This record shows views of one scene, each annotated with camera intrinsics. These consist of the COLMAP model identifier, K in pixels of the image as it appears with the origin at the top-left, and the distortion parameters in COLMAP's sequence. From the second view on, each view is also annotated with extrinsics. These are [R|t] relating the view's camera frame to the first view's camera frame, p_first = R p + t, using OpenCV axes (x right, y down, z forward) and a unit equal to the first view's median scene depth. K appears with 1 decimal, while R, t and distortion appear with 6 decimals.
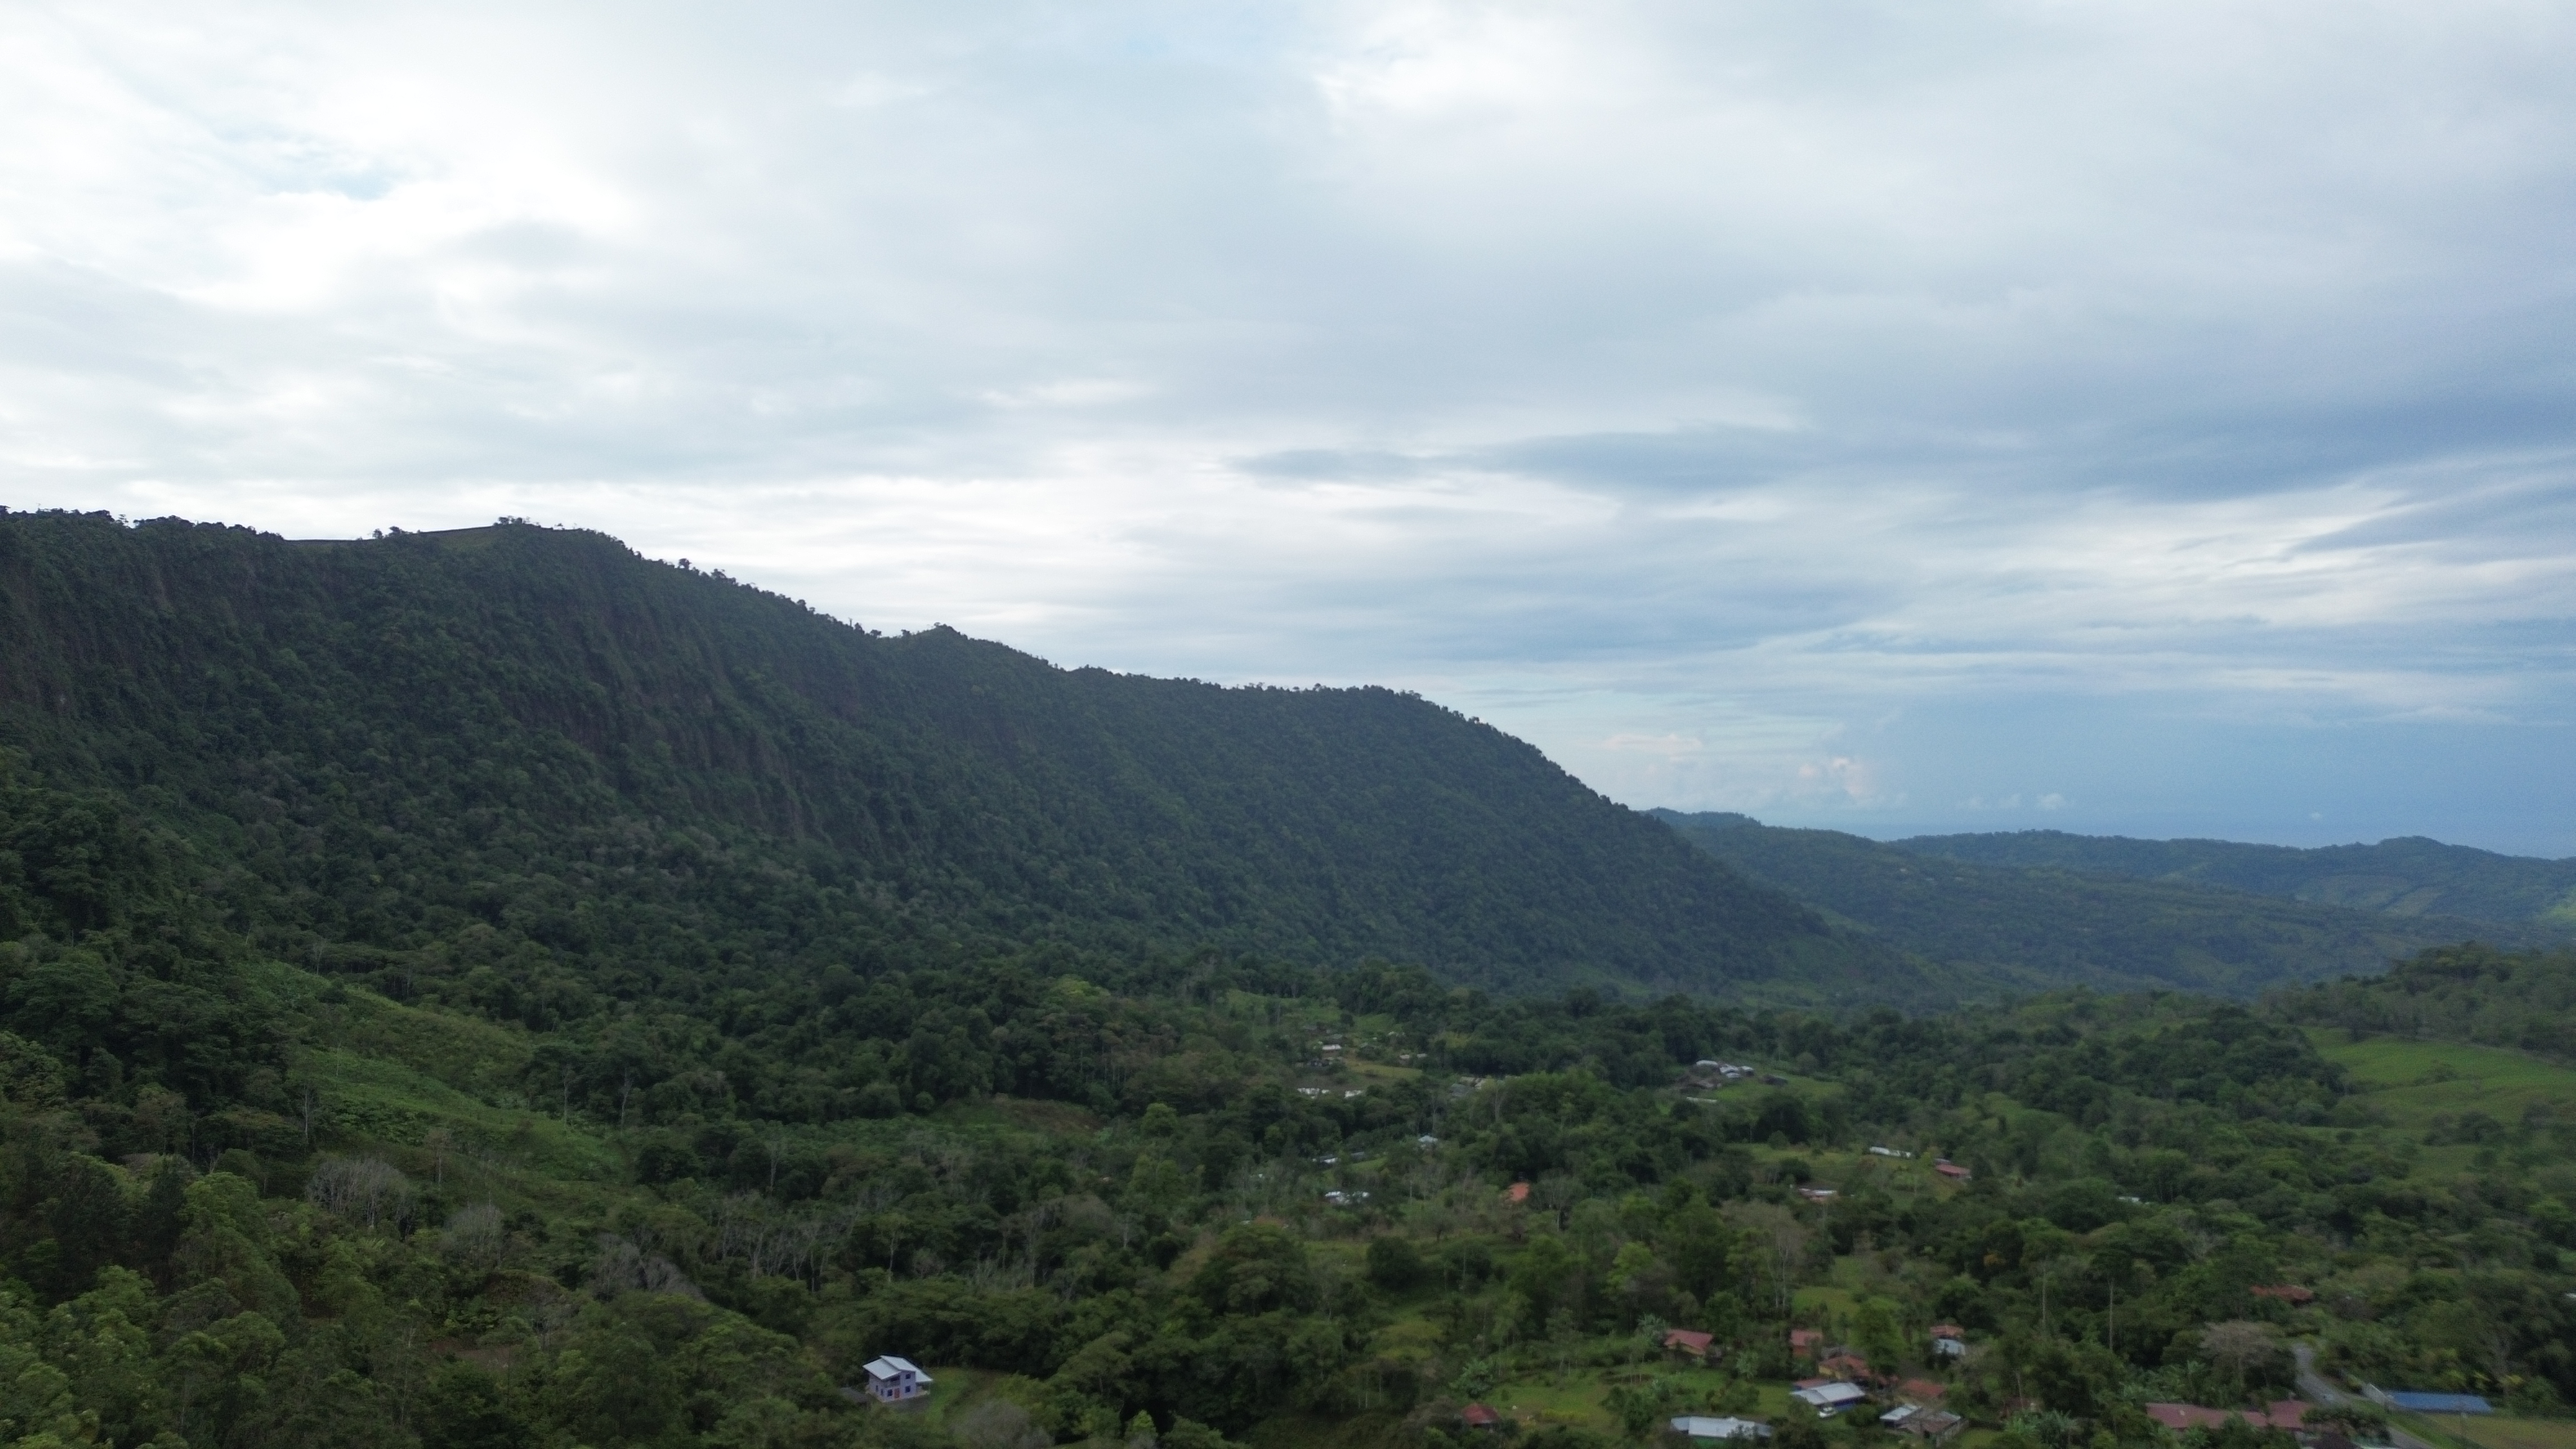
lens RADIAL K [[1799.3, 0, 1276.4], [0, 1799.3, 733.4], [0, 0, 1]] dist [0.098675, -0.113633]
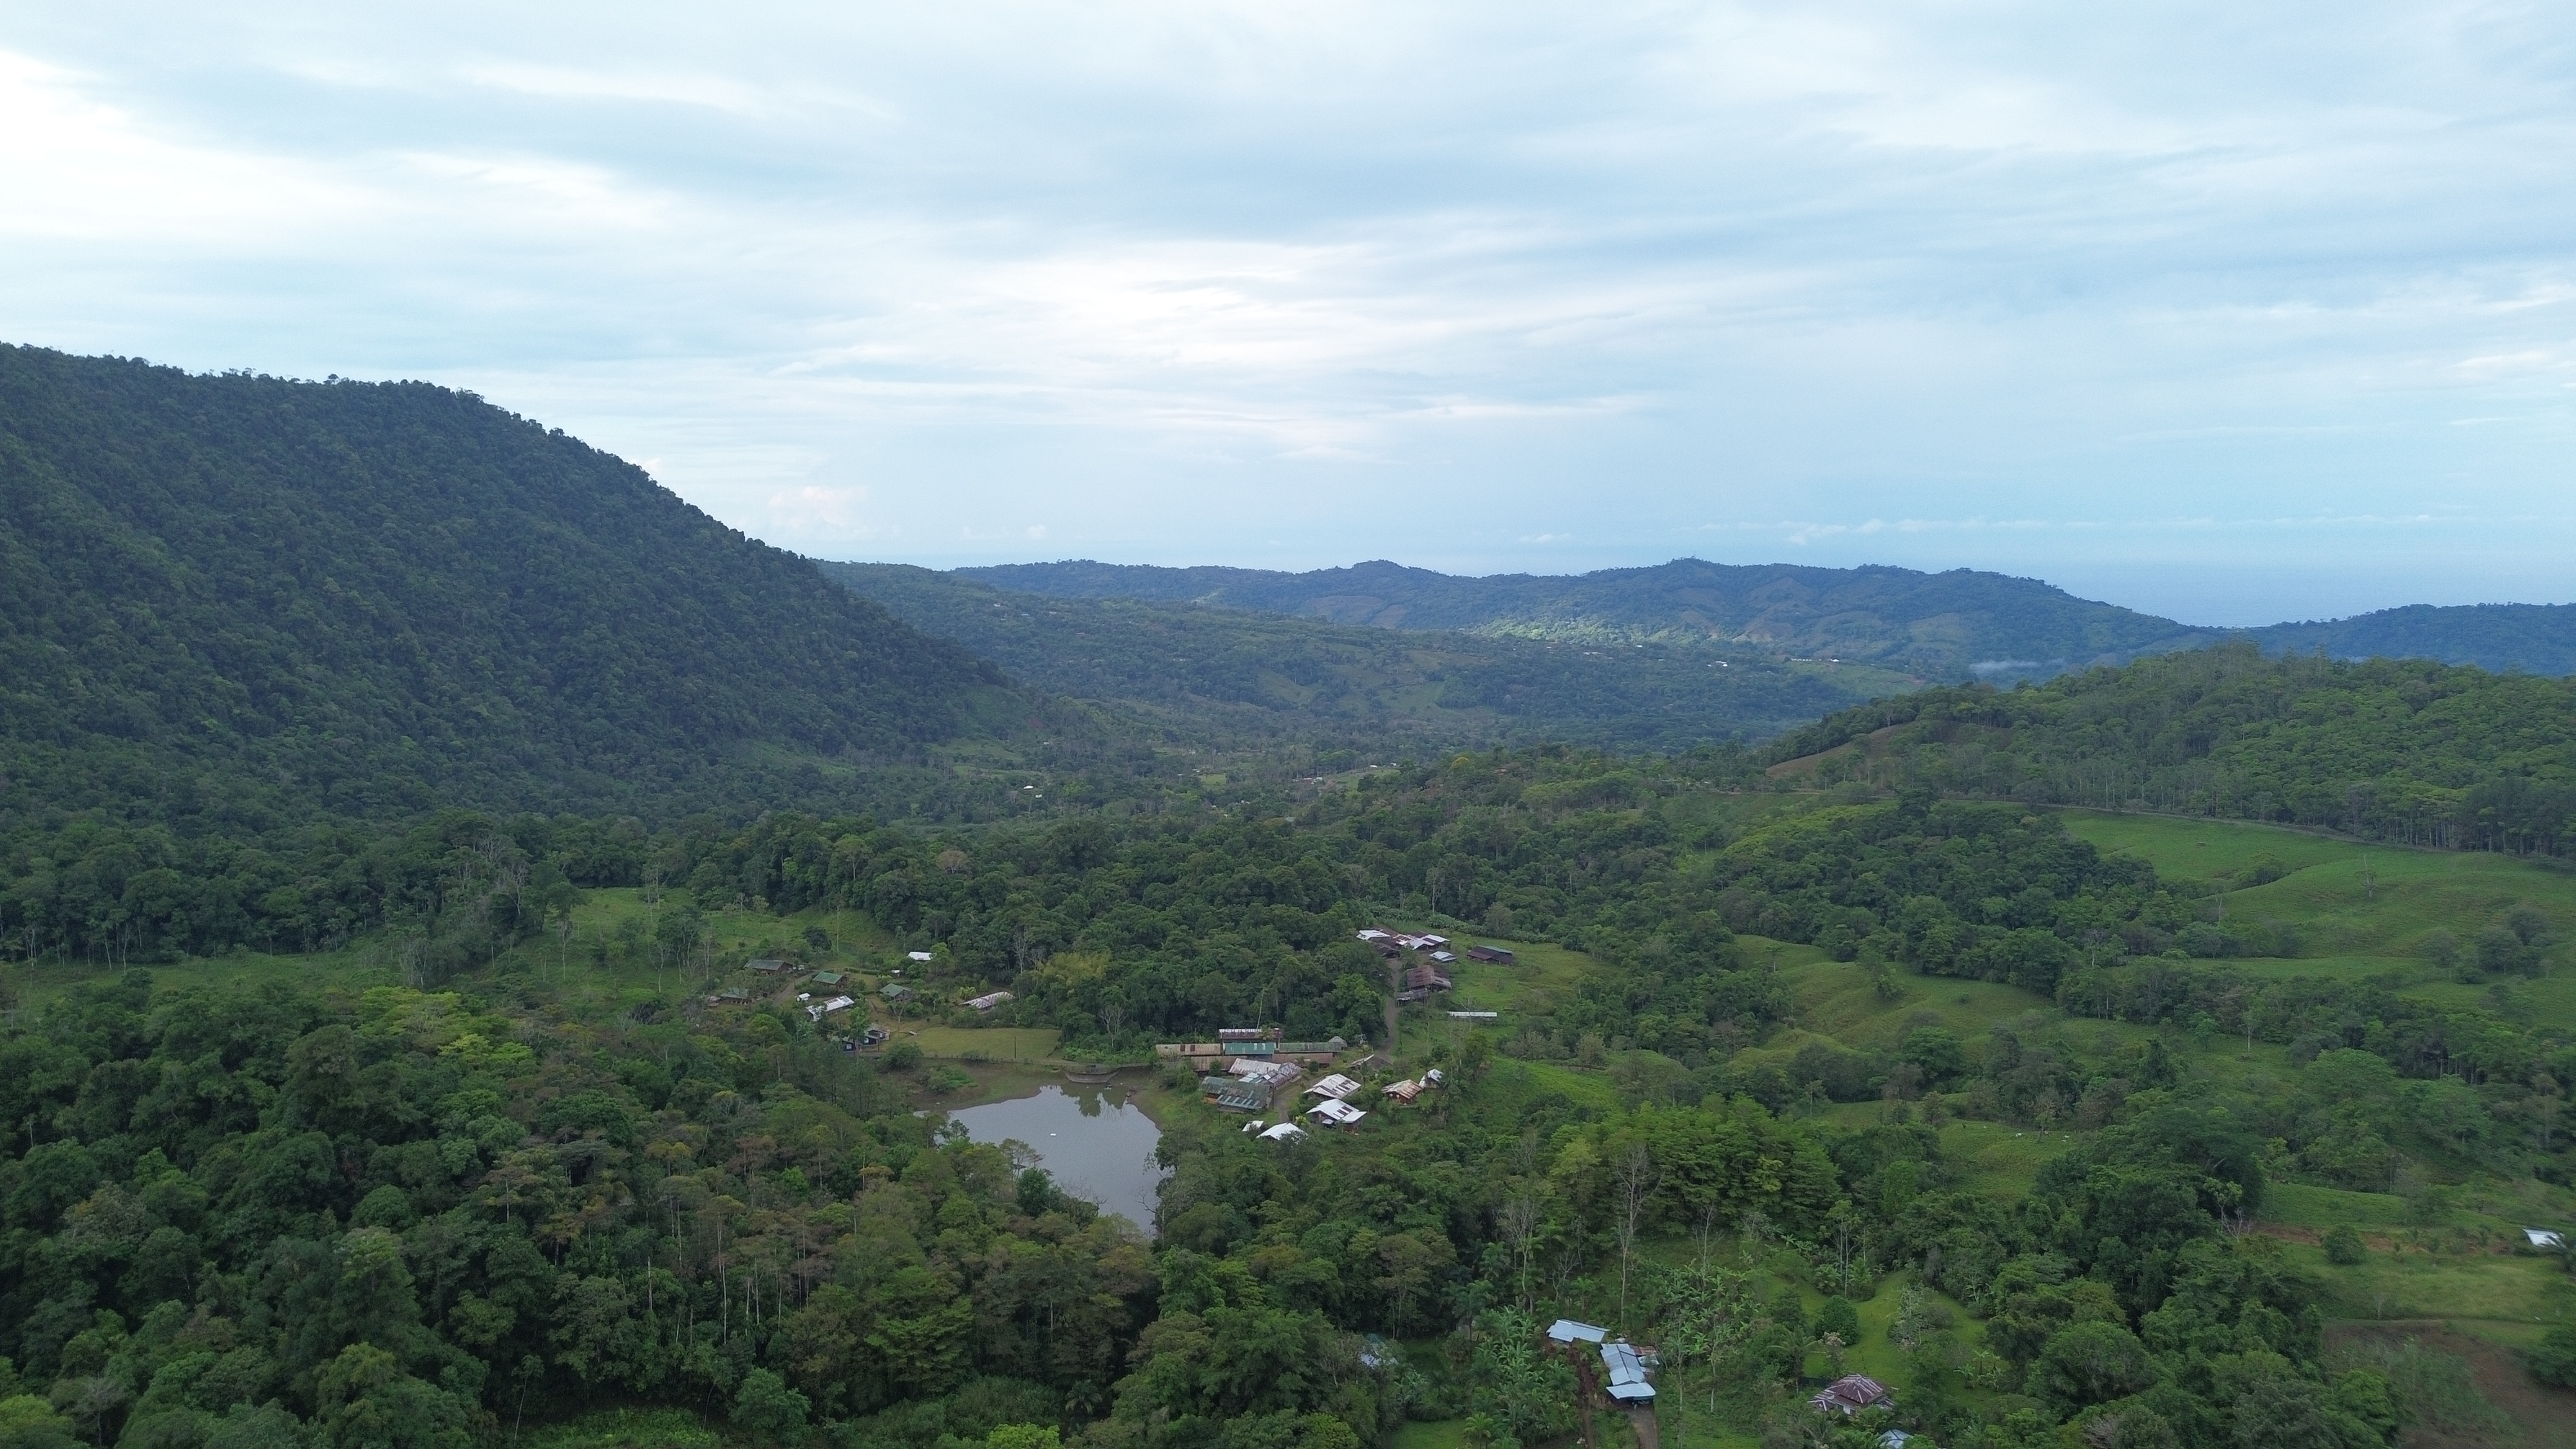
lens RADIAL K [[1822.9, 0, 1289.6], [0, 1822.9, 723.0], [0, 0, 1]] dist [0.070981, -0.075673]
pose [[0.849714, -0.063636, 0.523390, -0.055341], [-0.010406, 0.990472, 0.137320, 0.005273], [-0.527142, -0.122129, 0.840955, 0.189874]]
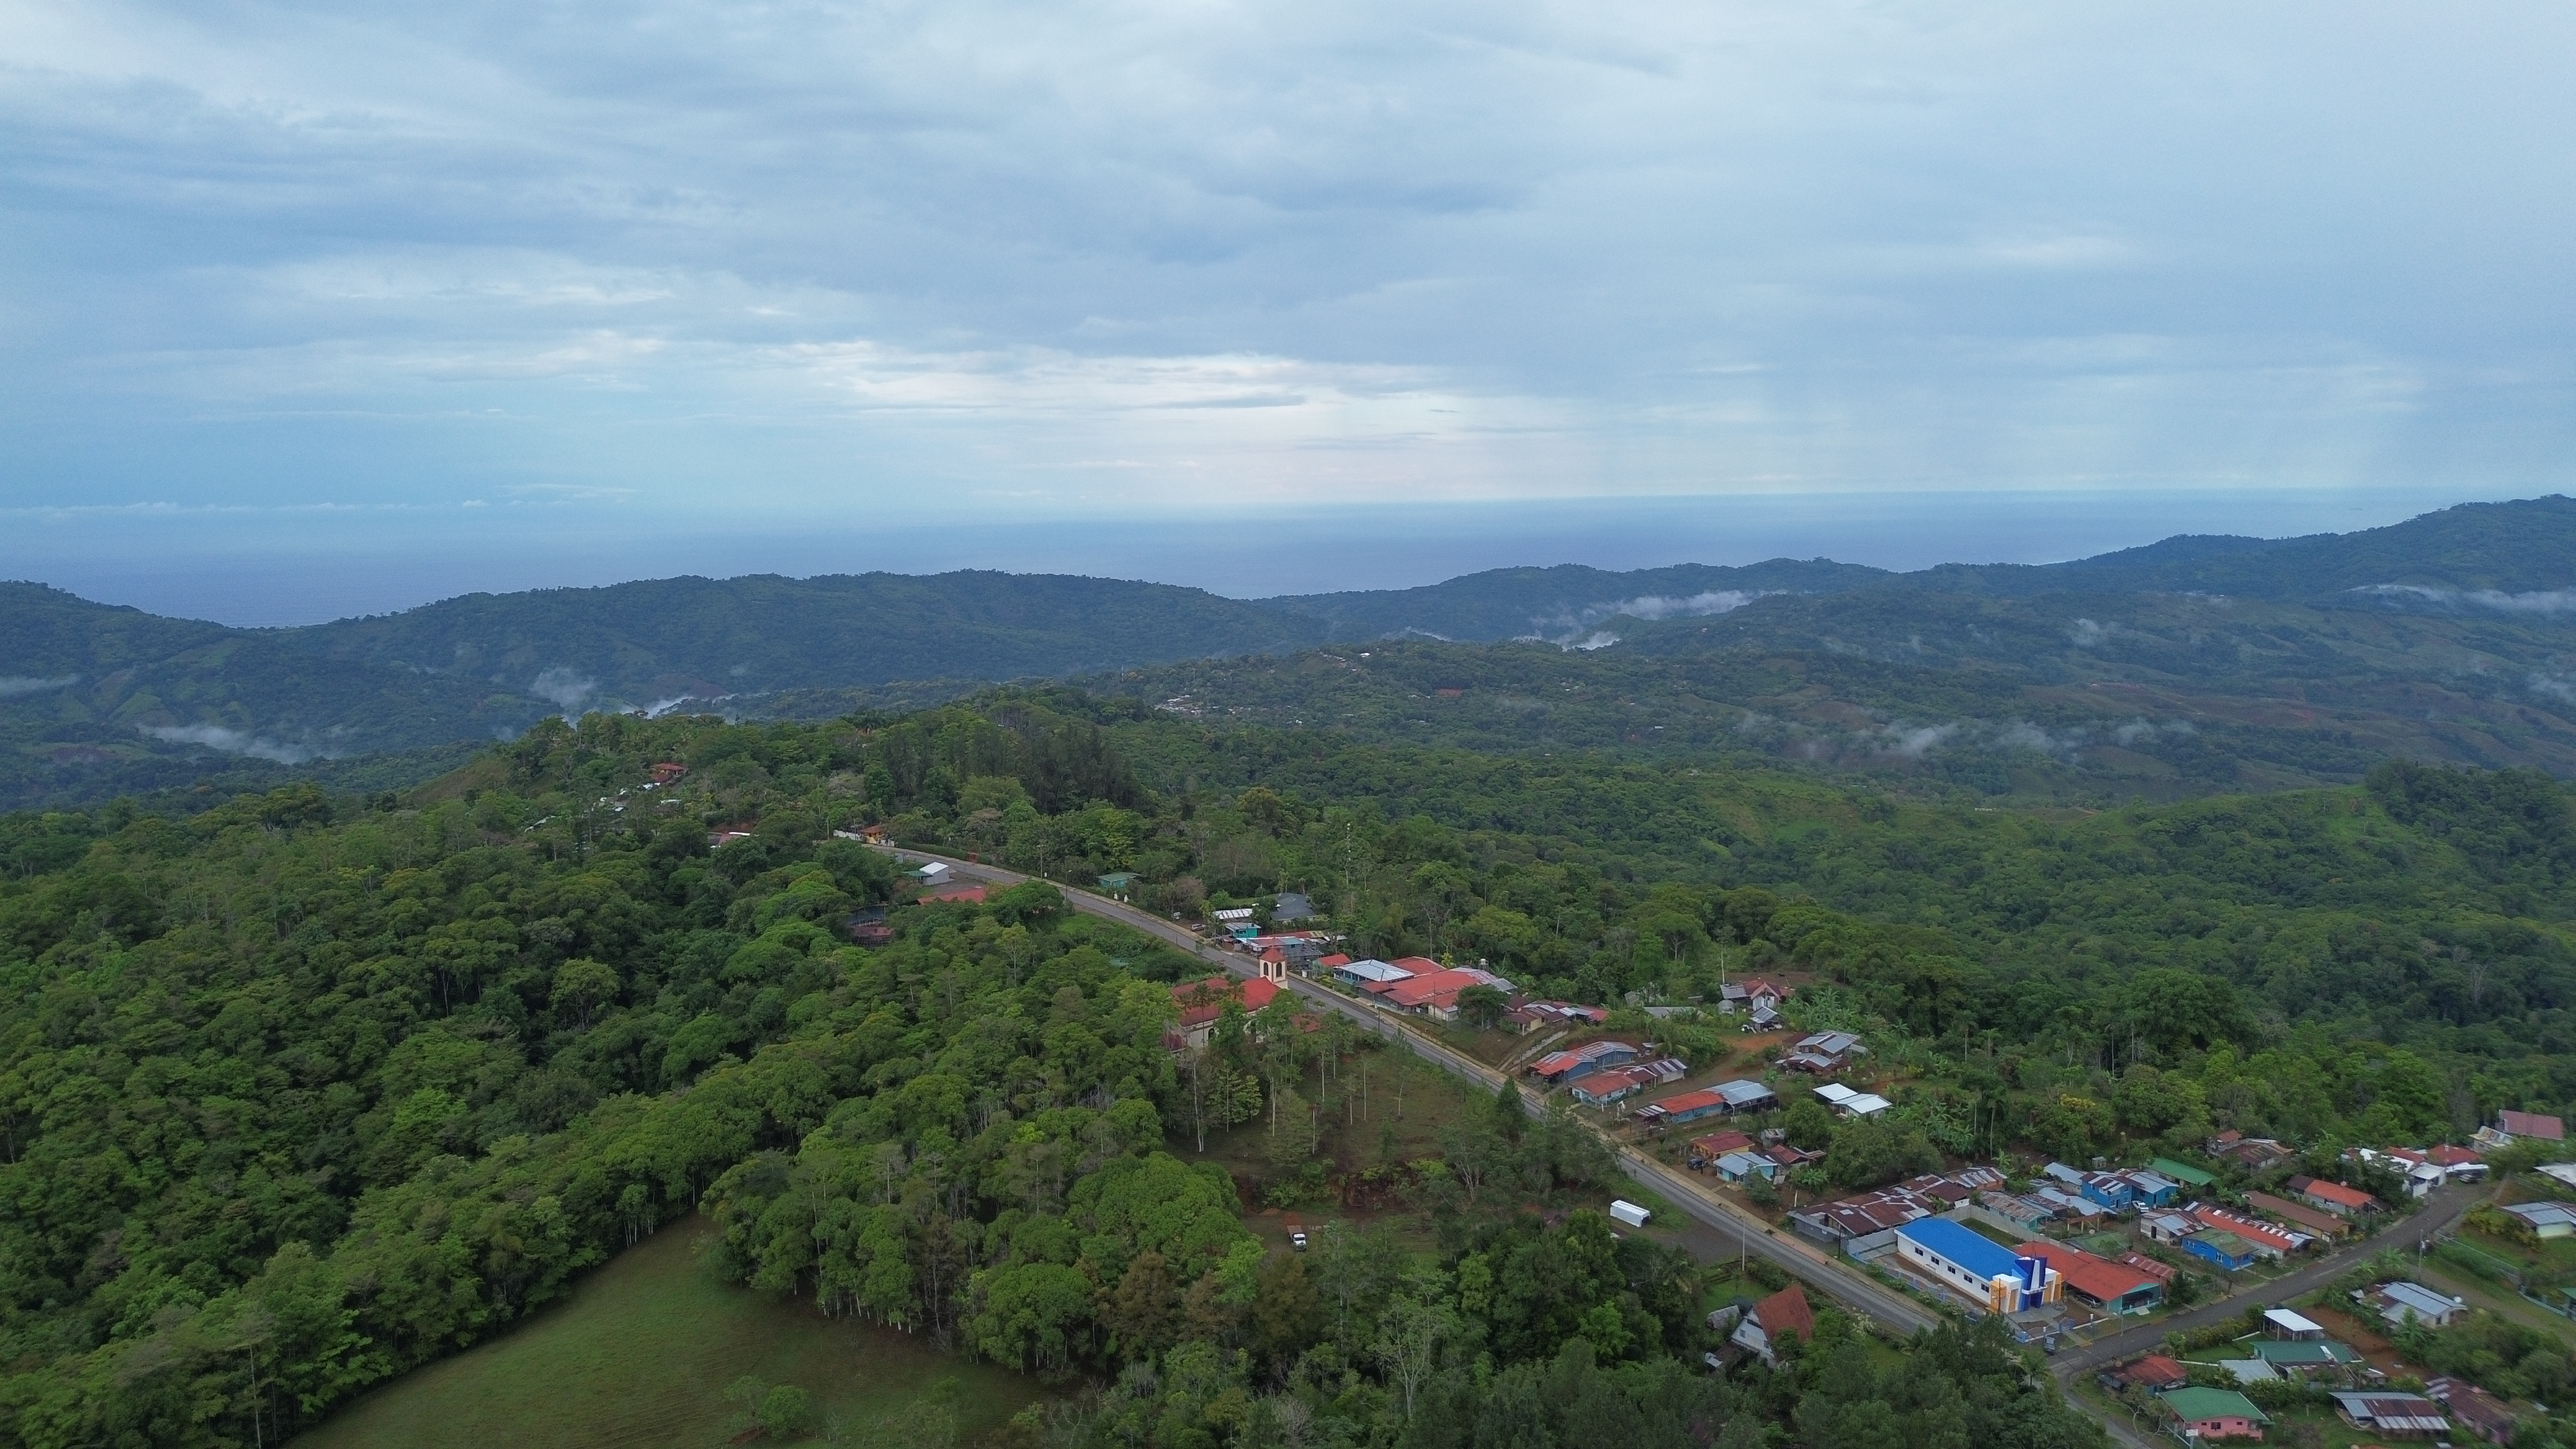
lens RADIAL K [[1822.9, 0, 1289.6], [0, 1822.9, 723.0], [0, 0, 1]] dist [0.070981, -0.075673]
pose [[0.081448, -0.130048, 0.988157, 0.191656], [-0.016834, 0.991130, 0.131827, 0.005562], [-0.996535, -0.027372, 0.078536, 0.235724]]
